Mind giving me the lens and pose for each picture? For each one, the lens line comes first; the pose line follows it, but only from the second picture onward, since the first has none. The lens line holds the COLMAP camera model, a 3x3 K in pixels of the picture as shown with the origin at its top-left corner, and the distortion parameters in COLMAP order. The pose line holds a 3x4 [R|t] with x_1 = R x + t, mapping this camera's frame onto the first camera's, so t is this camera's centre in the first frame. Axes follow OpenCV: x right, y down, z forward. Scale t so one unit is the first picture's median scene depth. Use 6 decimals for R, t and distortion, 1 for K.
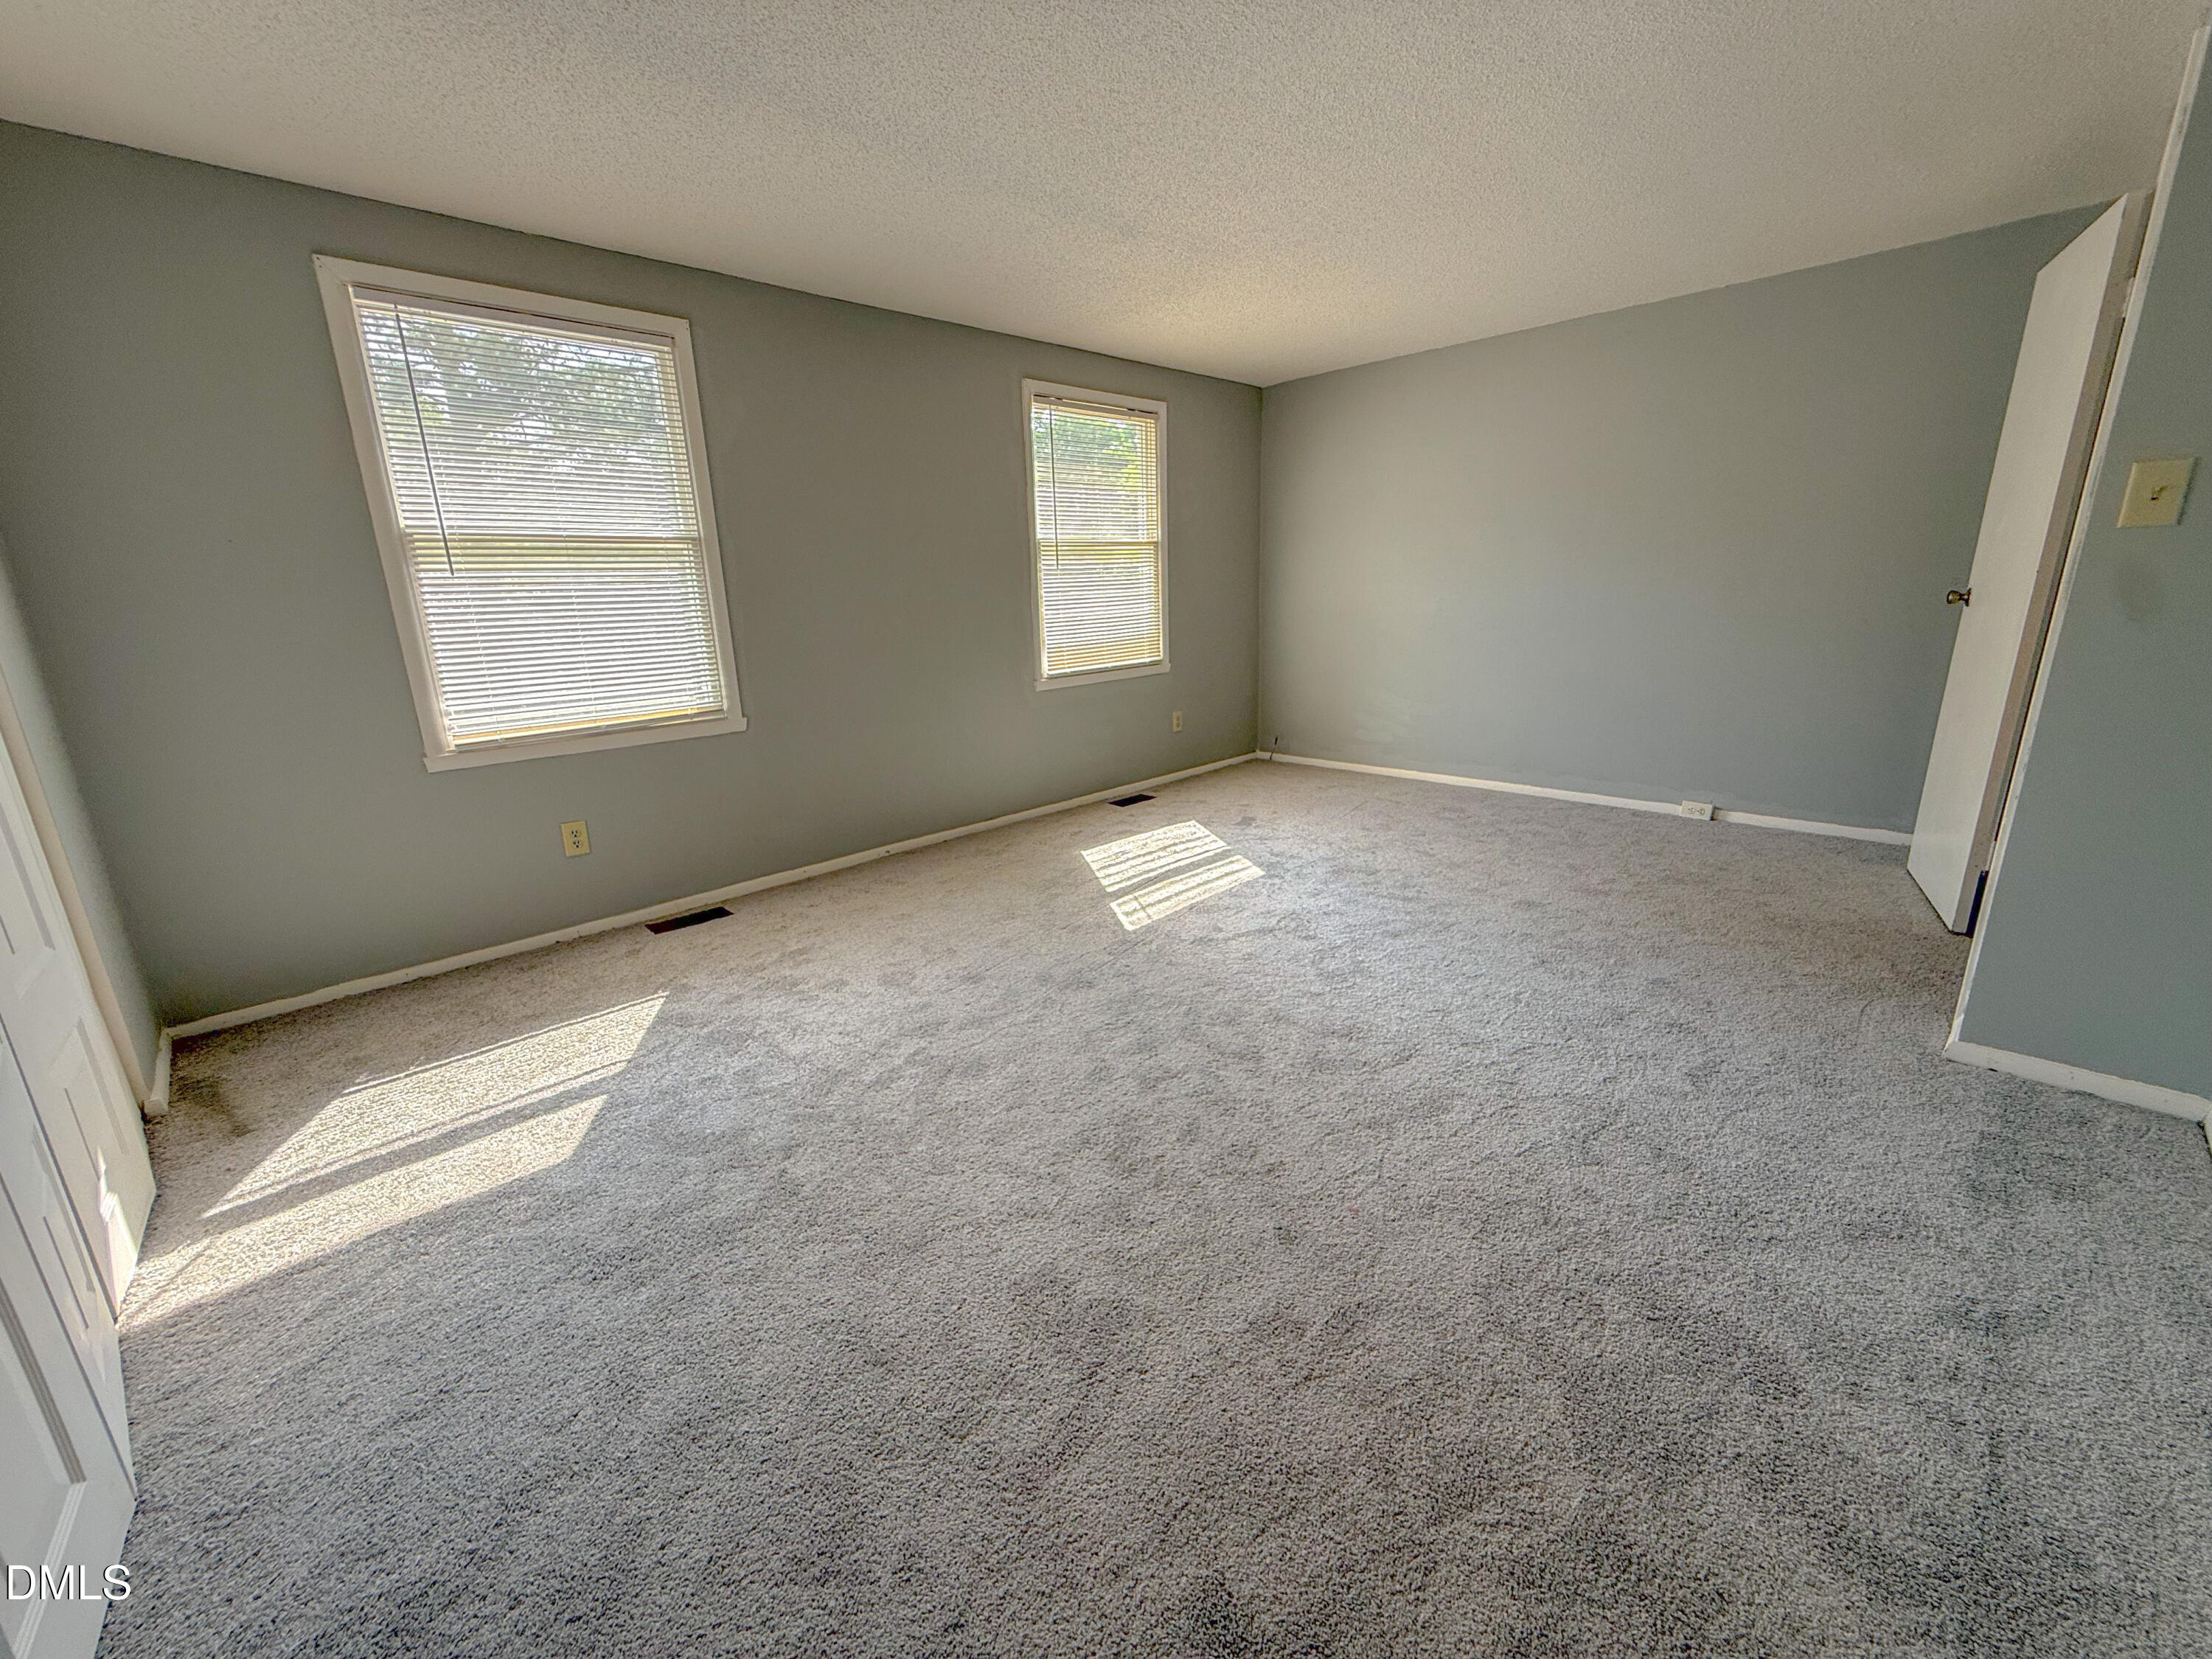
lens RADIAL K [[877.1, 0, 1083.1], [0, 877.1, 828.7], [0, 0, 1]] dist [-0.000944, -0.000209]
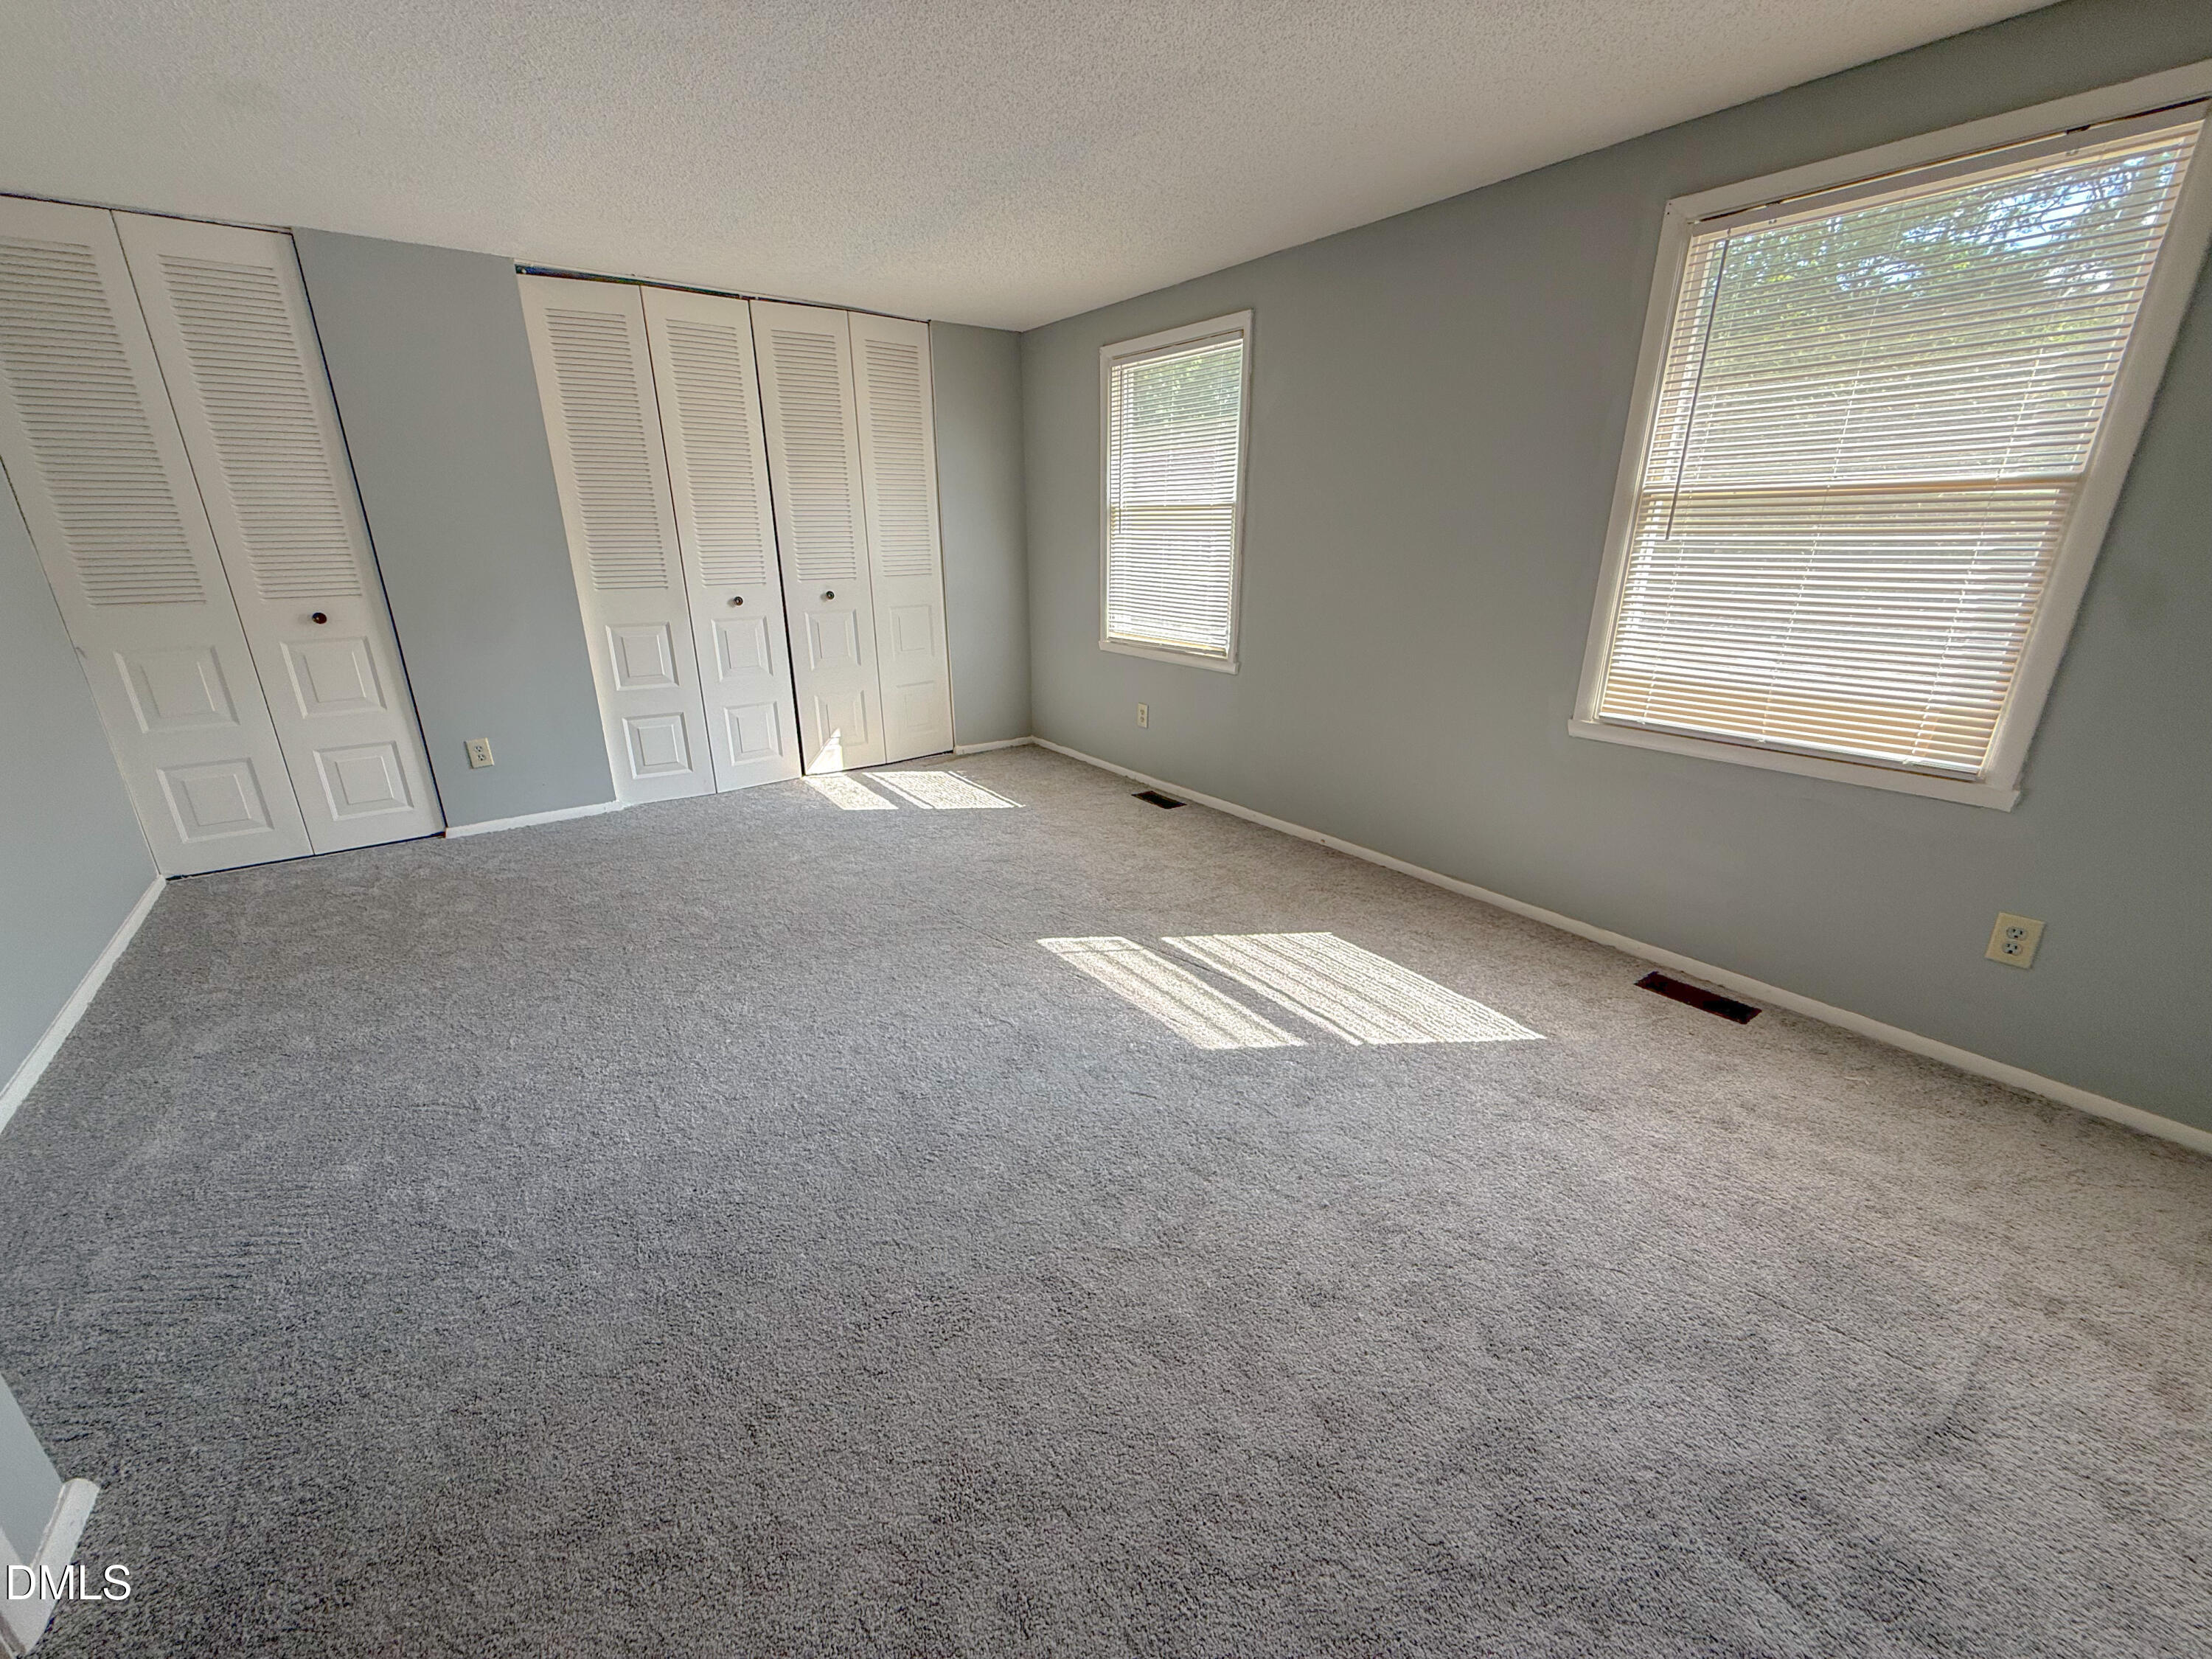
lens RADIAL K [[877.1, 0, 1108.3], [0, 877.1, 826.0], [0, 0, 1]] dist [-0.000944, -0.000209]
pose [[-0.122471, 0.357441, -0.925871, 0.780697], [-0.252165, 0.891073, 0.377363, -0.331545], [0.959903, 0.279688, -0.018996, 0.933855]]
